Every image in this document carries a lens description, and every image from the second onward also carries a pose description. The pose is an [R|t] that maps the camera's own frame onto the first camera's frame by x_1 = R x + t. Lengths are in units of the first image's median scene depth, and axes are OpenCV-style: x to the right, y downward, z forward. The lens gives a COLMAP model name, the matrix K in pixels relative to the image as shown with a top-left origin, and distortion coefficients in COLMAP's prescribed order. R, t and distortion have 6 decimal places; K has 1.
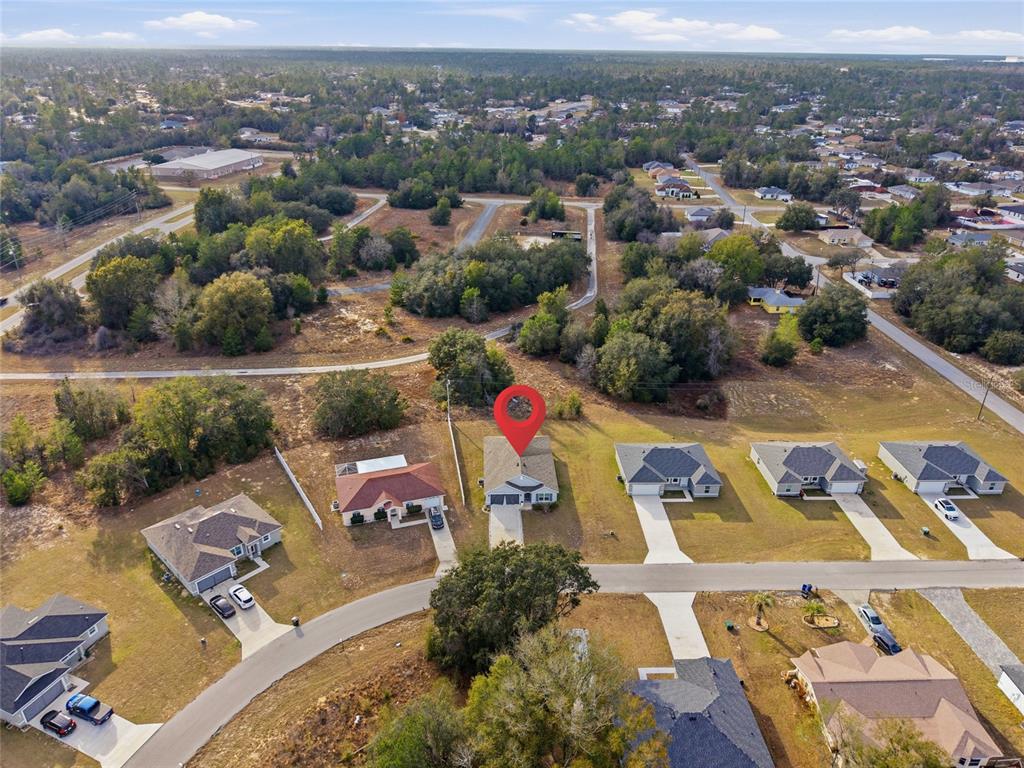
lens RADIAL K [[694.7, 0, 515.4], [0, 694.7, 384.4], [0, 0, 1]] dist [0.003836, -0.004137]
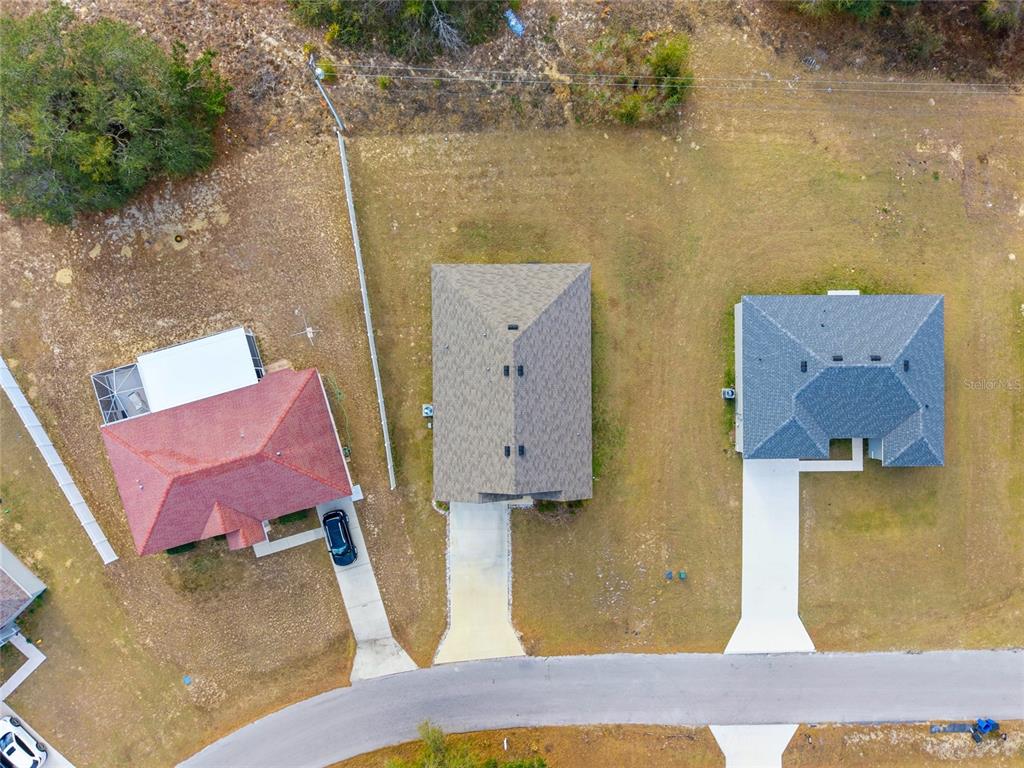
lens RADIAL K [[694.7, 0, 515.4], [0, 694.7, 384.4], [0, 0, 1]] dist [0.003836, -0.004137]
pose [[0.999176, 0.037033, 0.016592, -0.000138], [-0.030620, 0.419728, 0.907133, -0.306317], [0.026630, -0.906894, 0.420516, 0.882052]]
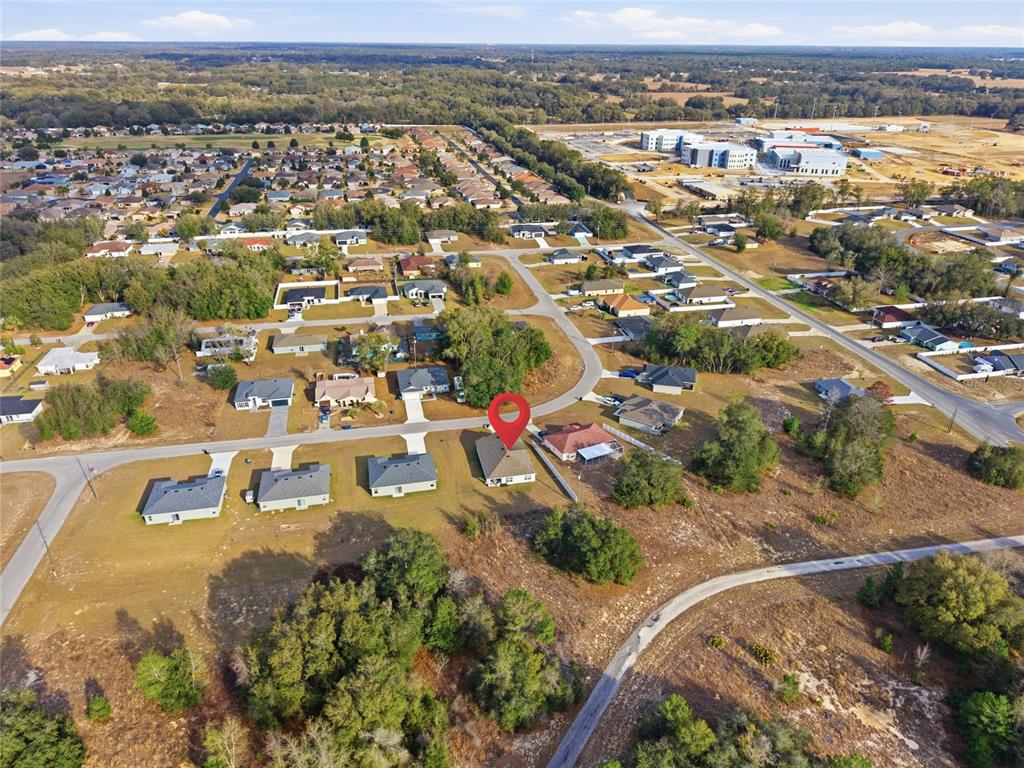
lens RADIAL K [[694.7, 0, 515.4], [0, 694.7, 384.4], [0, 0, 1]] dist [0.003836, -0.004137]
pose [[-0.983955, 0.067504, -0.165154, 0.229189], [-0.089237, 0.615360, 0.783179, -1.222313], [0.154497, 0.785350, -0.599463, 1.910461]]
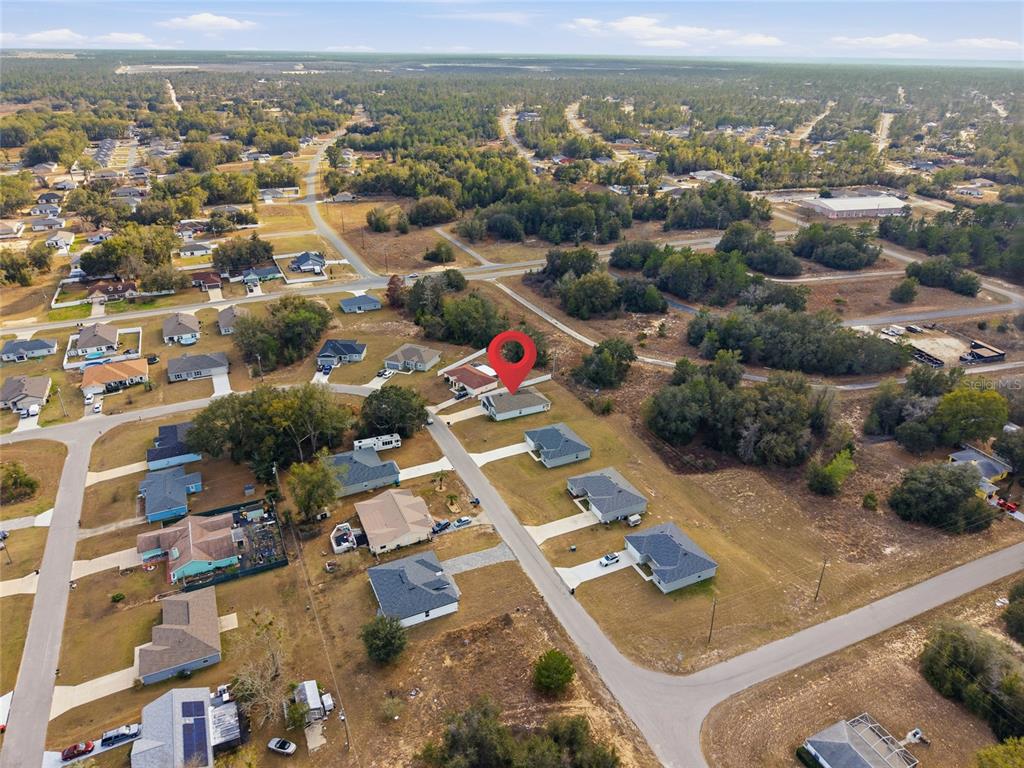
lens RADIAL K [[694.7, 0, 515.4], [0, 694.7, 384.4], [0, 0, 1]] dist [0.003836, -0.004137]
pose [[0.396998, 0.398892, -0.826606, 1.535263], [-0.410169, 0.882788, 0.229010, -0.341399], [0.821069, 0.248132, 0.514078, 0.112853]]
